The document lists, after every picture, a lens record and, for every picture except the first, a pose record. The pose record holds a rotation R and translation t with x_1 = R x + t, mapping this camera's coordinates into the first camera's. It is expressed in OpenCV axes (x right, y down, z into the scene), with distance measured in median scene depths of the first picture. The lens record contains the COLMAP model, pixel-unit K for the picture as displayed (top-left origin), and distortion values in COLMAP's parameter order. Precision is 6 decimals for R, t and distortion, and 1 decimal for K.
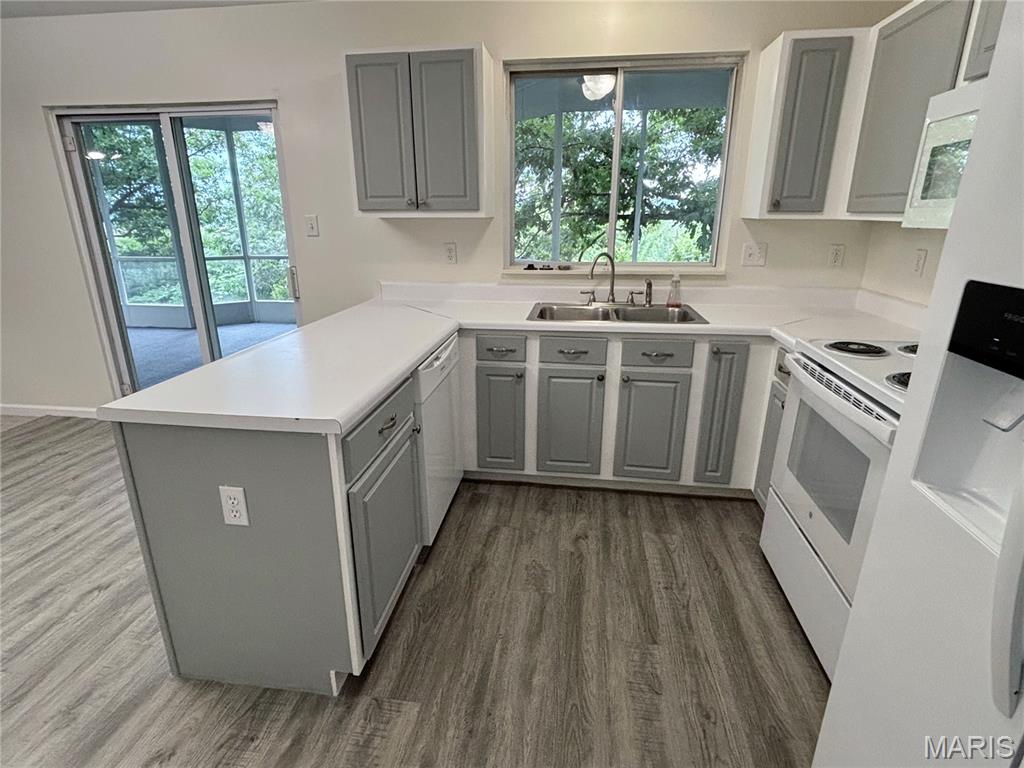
lens RADIAL K [[514.6, 0, 512.0], [0, 514.6, 384.0], [0, 0, 1]] dist [0.000249, 0.000151]
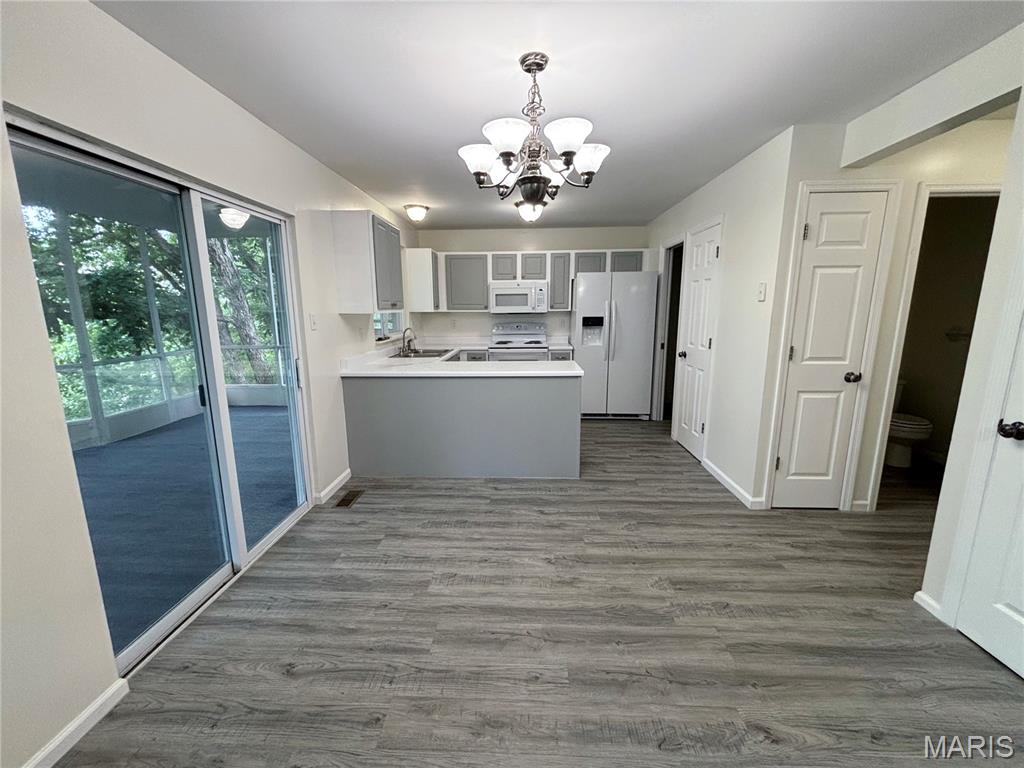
lens RADIAL K [[412.2, 0, 512.0], [0, 412.2, 384.0], [0, 0, 1]] dist [0.001230, 0.000128]
pose [[-0.083815, -0.184730, 0.979209, -1.863073], [0.316455, 0.926864, 0.201942, -0.299338], [-0.944898, 0.326801, -0.019227, 0.866153]]
